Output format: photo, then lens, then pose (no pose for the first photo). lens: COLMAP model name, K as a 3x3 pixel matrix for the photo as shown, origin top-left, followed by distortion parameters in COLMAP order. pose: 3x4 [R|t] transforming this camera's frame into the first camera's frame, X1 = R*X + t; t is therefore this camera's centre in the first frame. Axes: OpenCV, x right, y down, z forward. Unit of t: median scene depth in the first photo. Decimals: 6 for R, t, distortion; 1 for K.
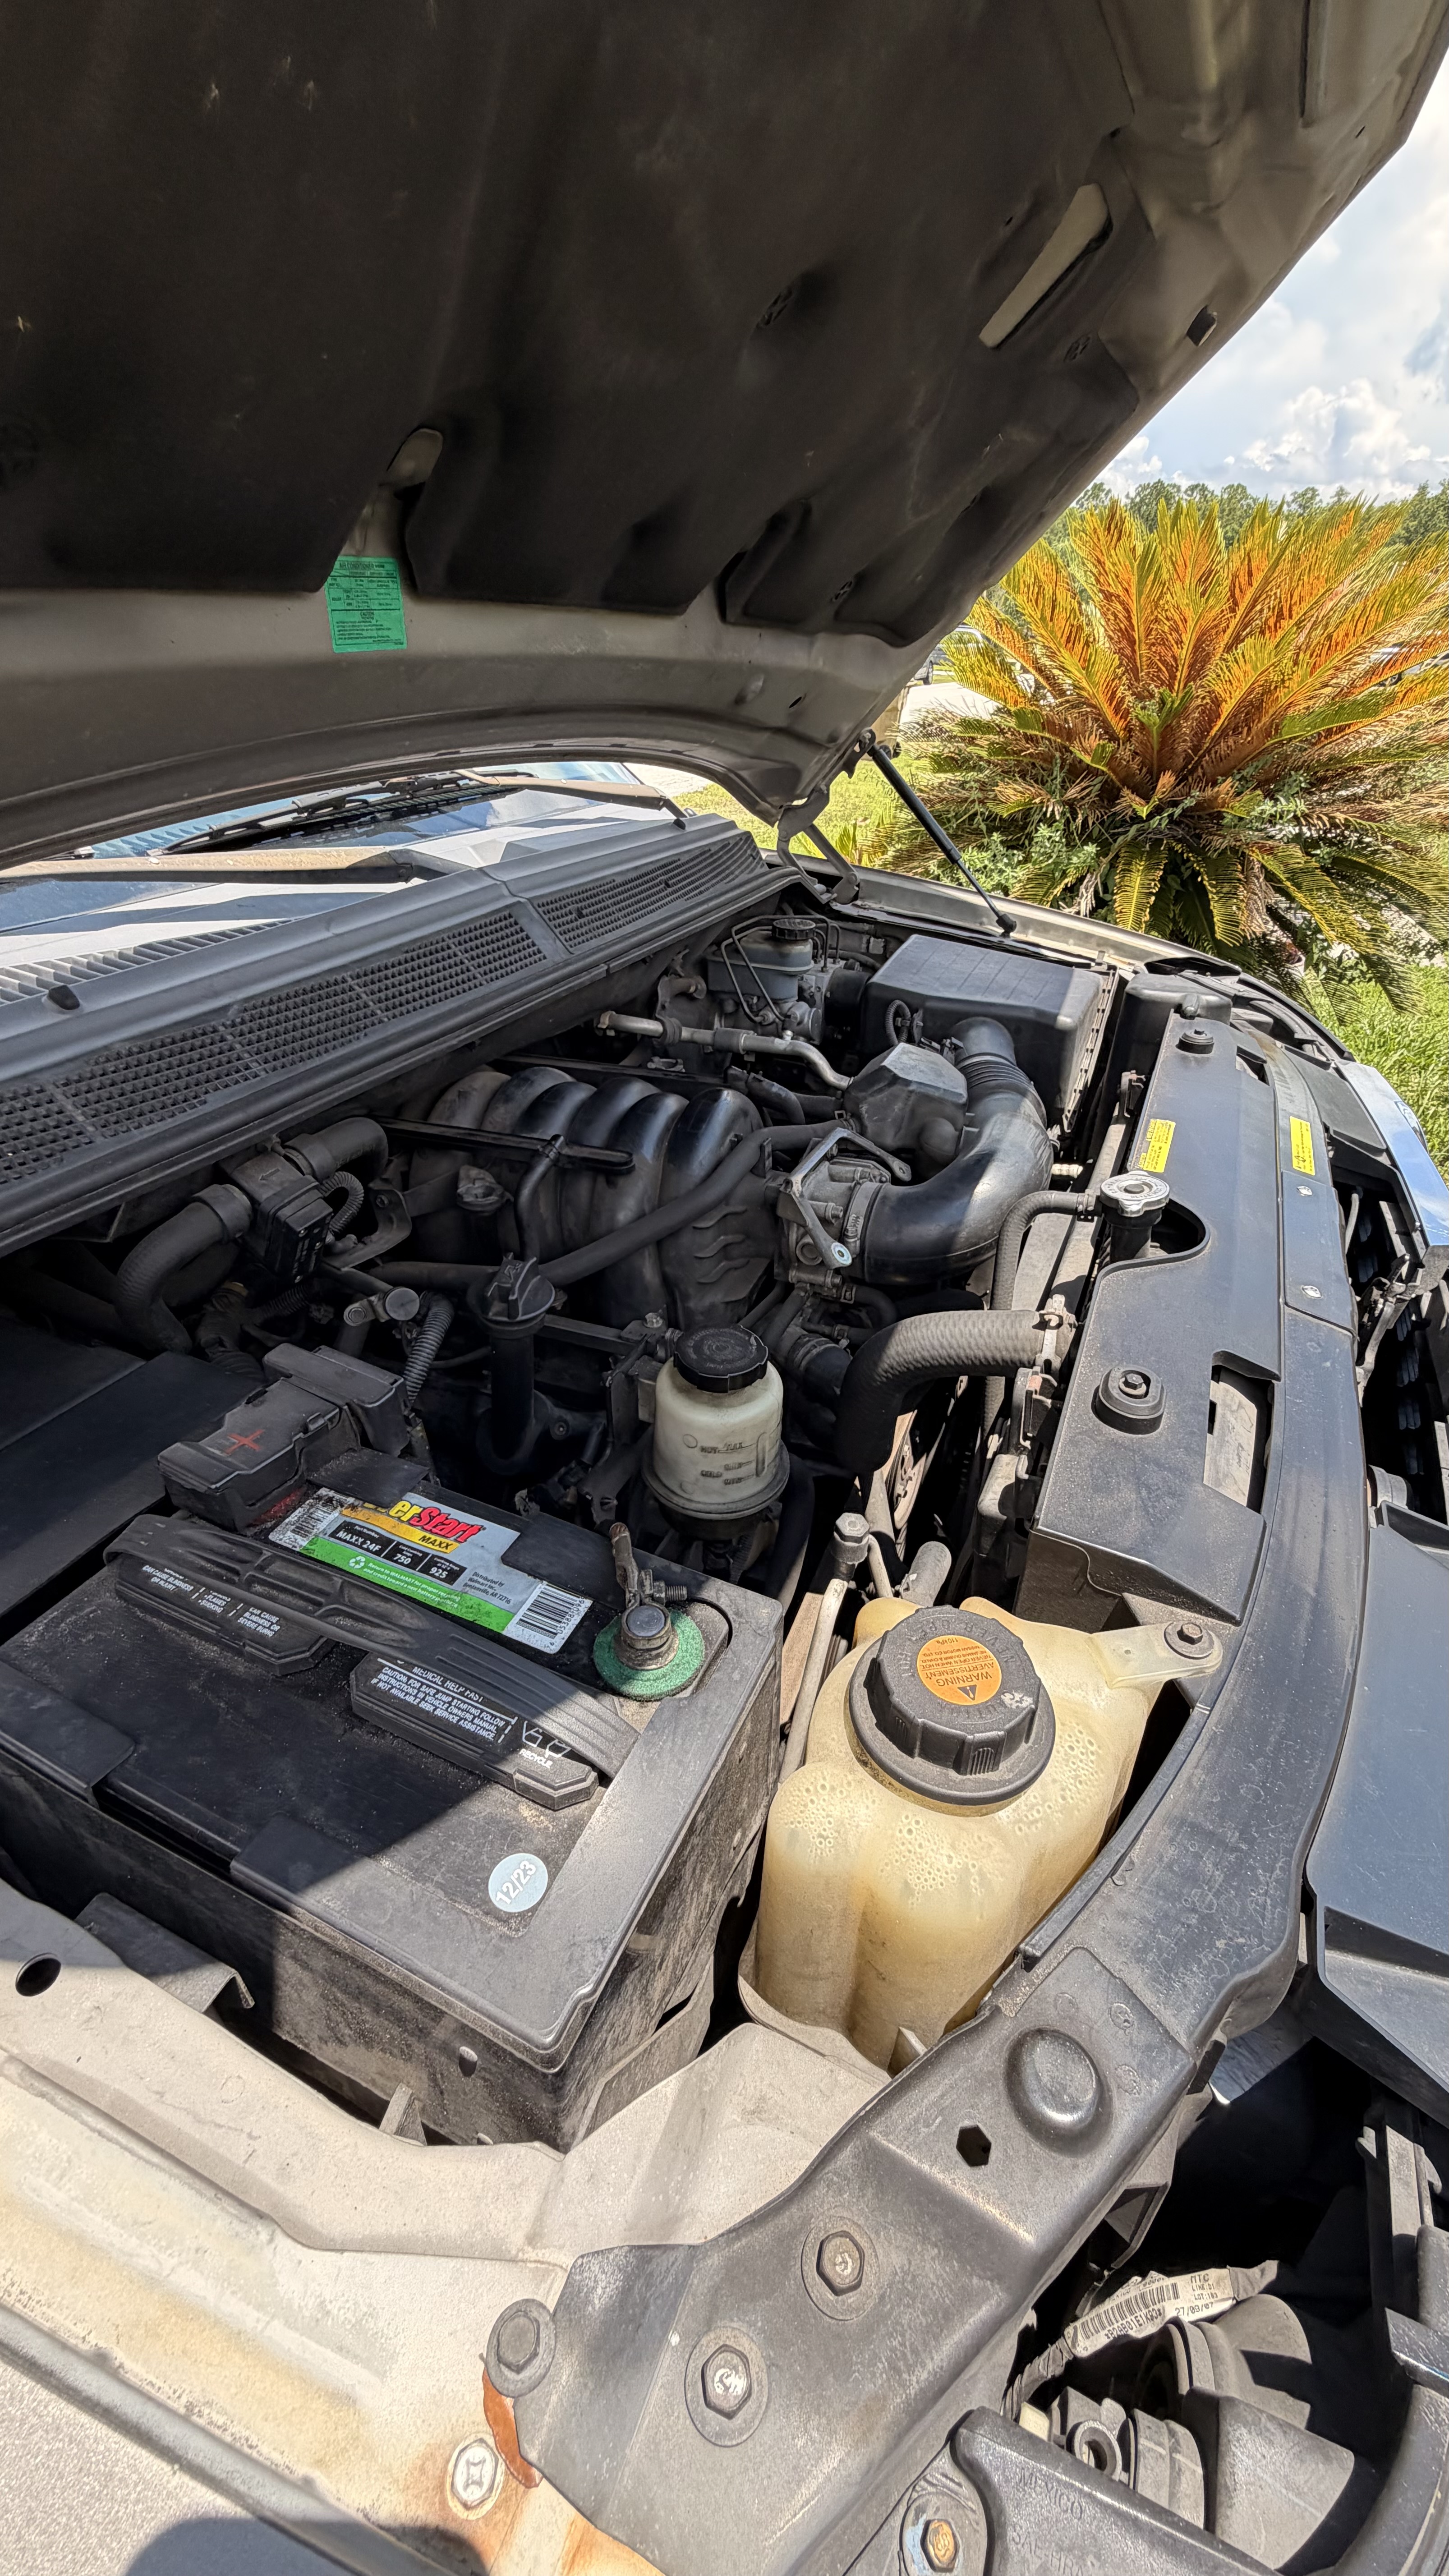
lens RADIAL K [[1001.2, 0, 724.5], [0, 1001.2, 1288.0], [0, 0, 1]] dist [0.000138, 0.000039]
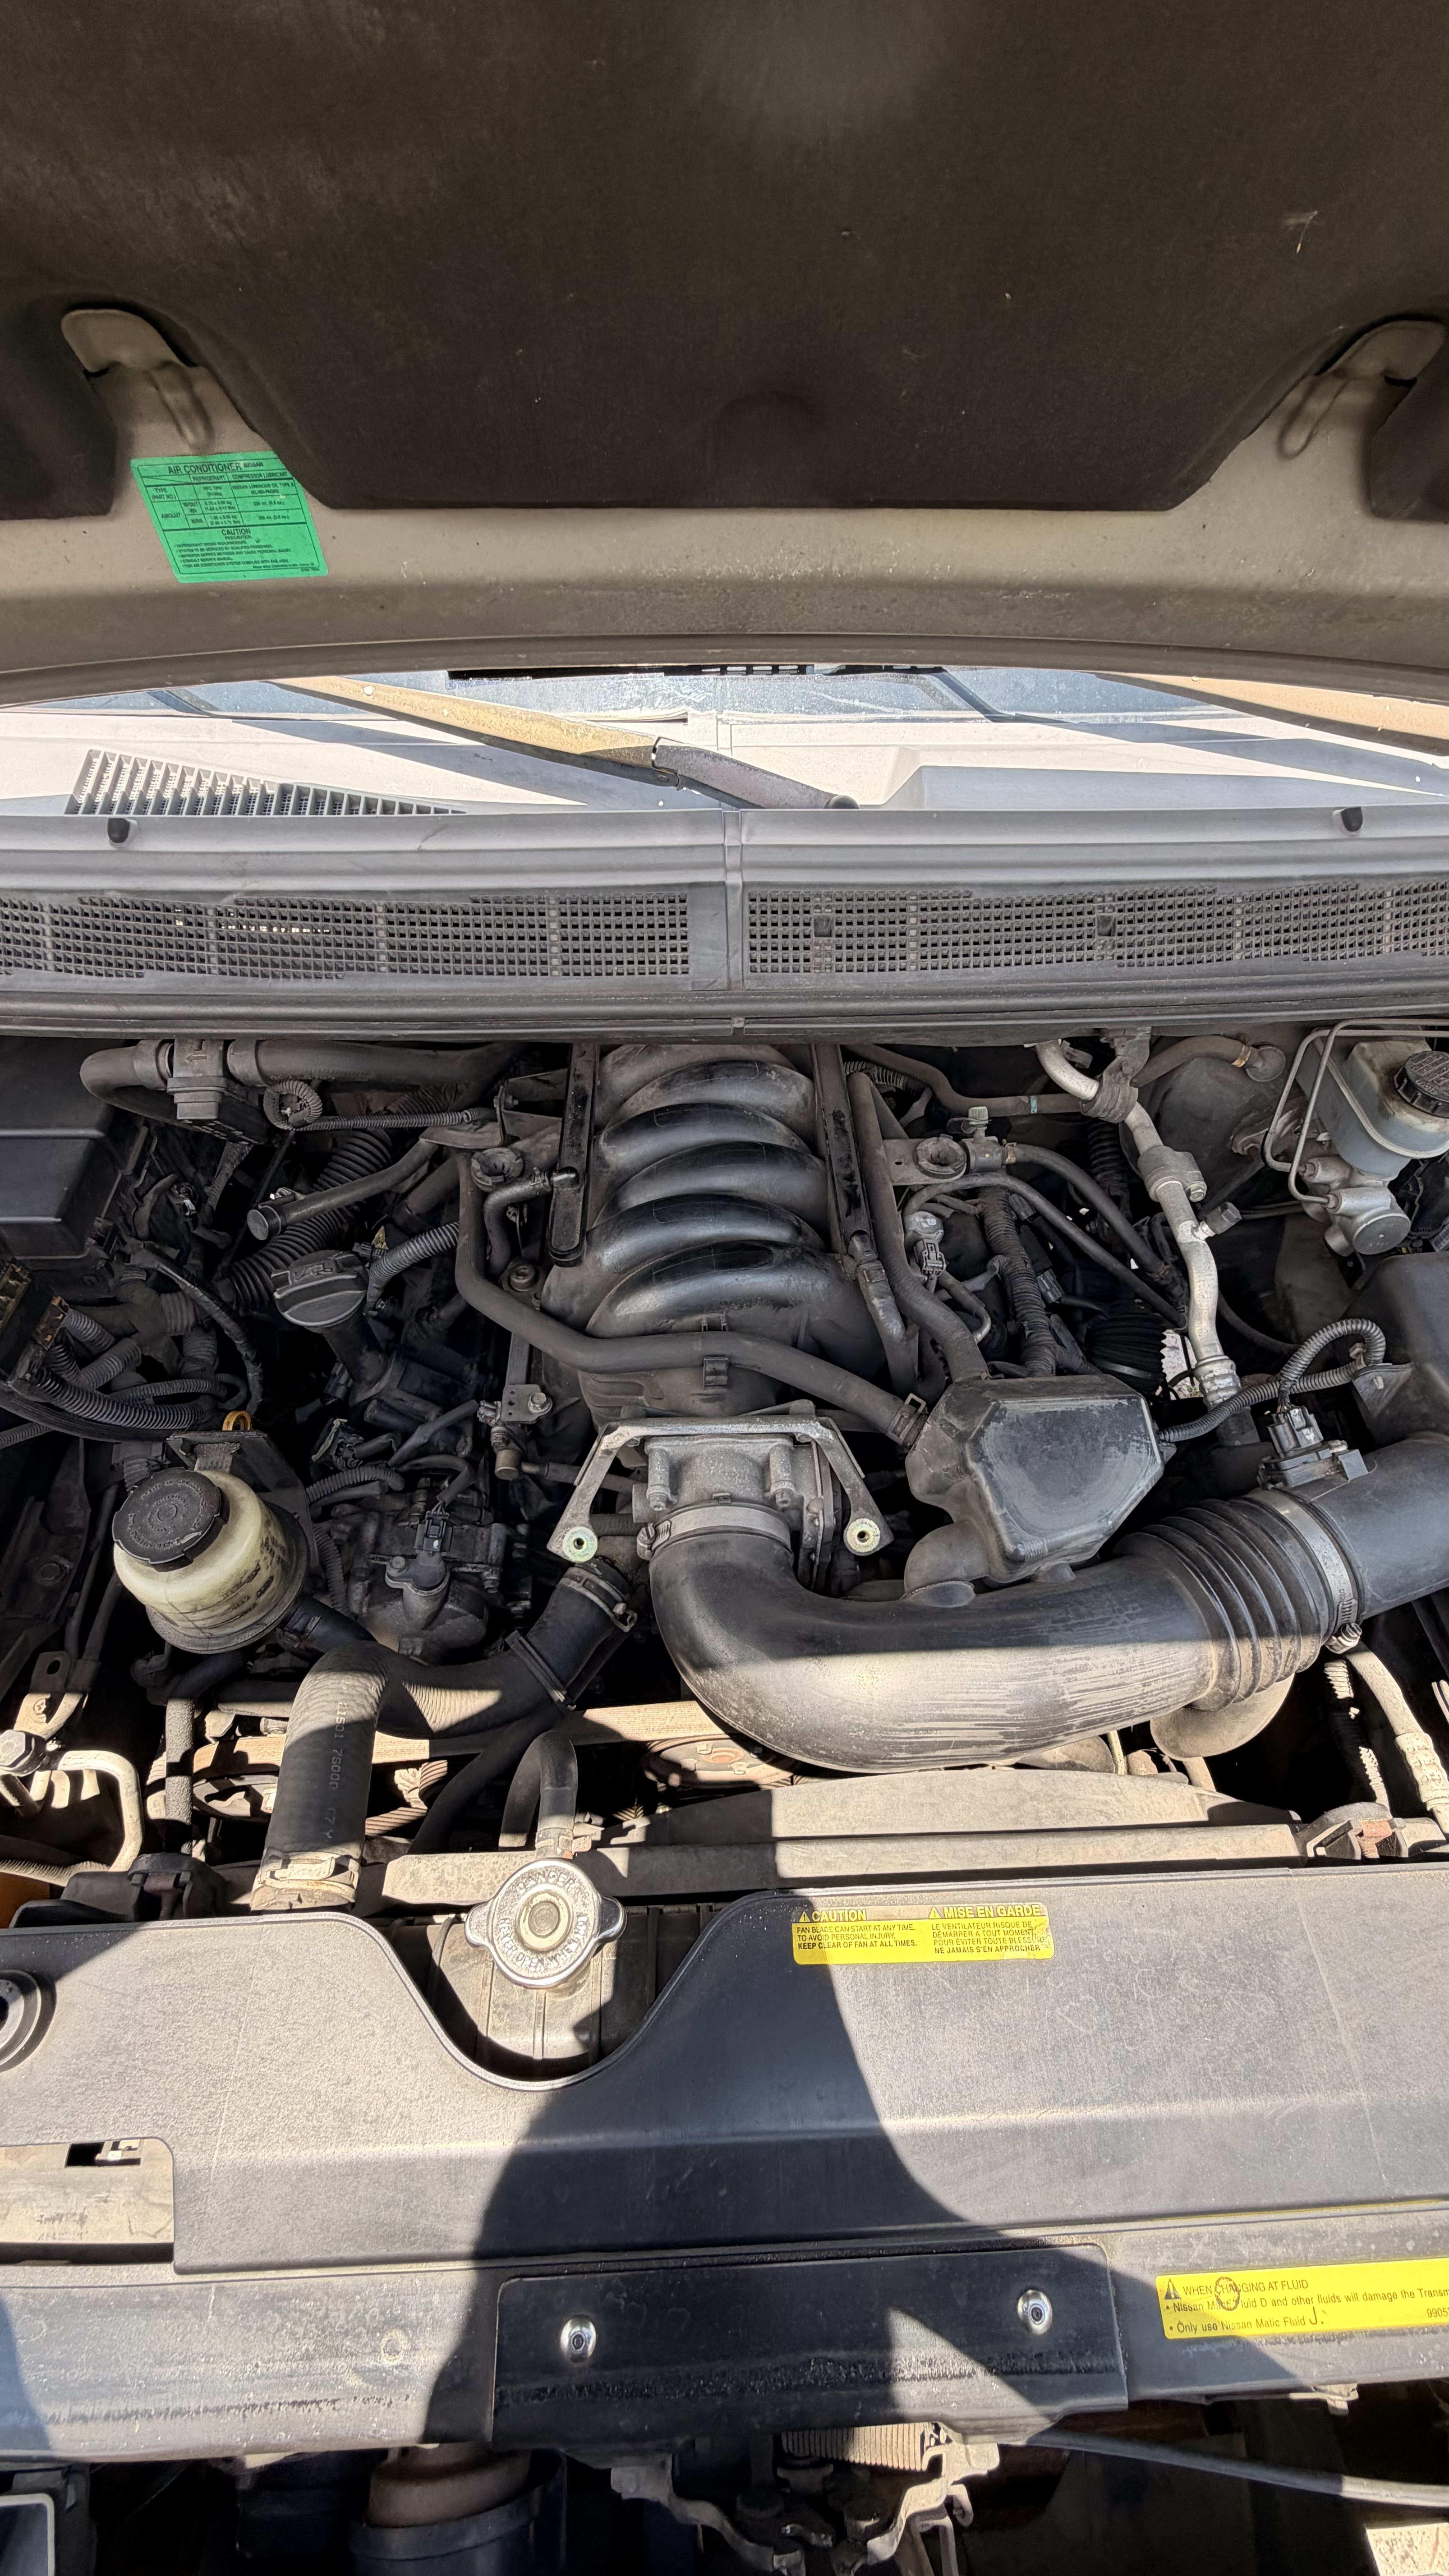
lens RADIAL K [[1024.7, 0, 730.7], [0, 1024.7, 1277.4], [0, 0, 1]] dist [-0.001055, -0.000245]
pose [[0.455060, 0.689306, -0.563718, 0.584083], [-0.487395, 0.722623, 0.490164, -0.780782], [0.745229, 0.051699, 0.664802, 0.755641]]
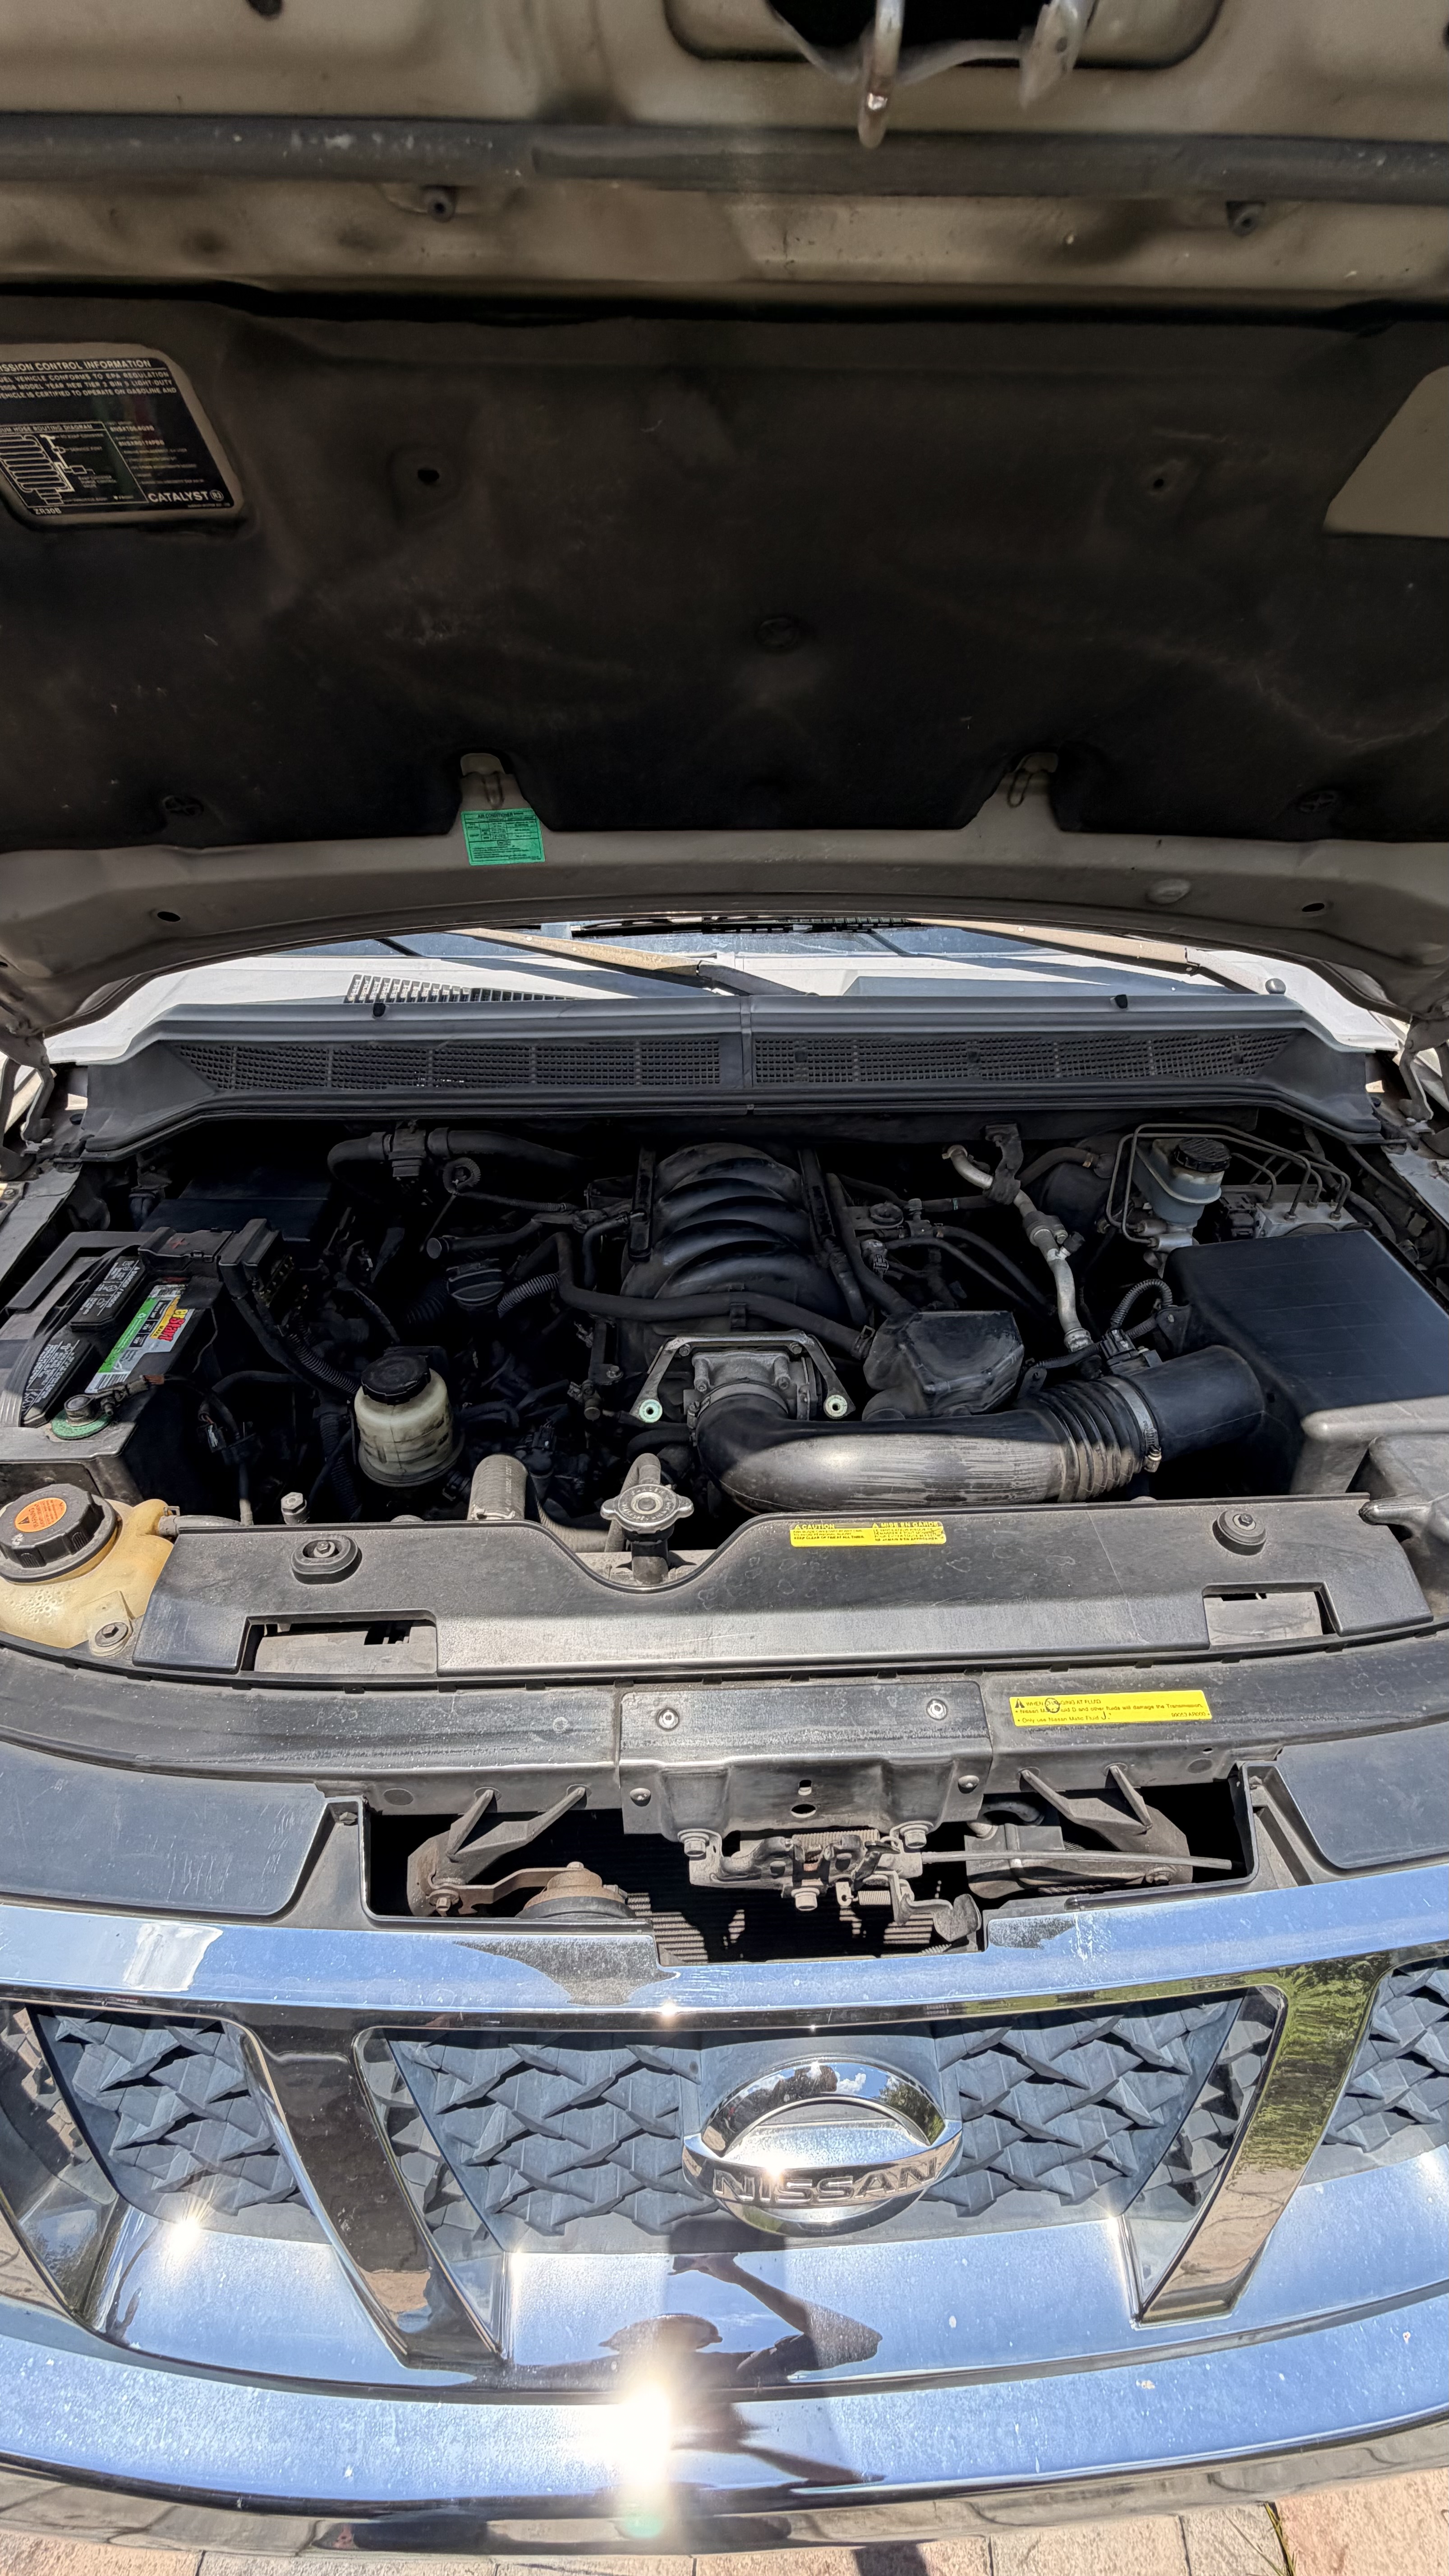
lens RADIAL K [[1024.7, 0, 730.7], [0, 1024.7, 1277.4], [0, 0, 1]] dist [-0.001055, -0.000245]
pose [[0.455532, 0.497083, -0.738512, 1.208850], [-0.479704, 0.835902, 0.266742, -0.663670], [0.749917, 0.232757, 0.619233, 0.425305]]
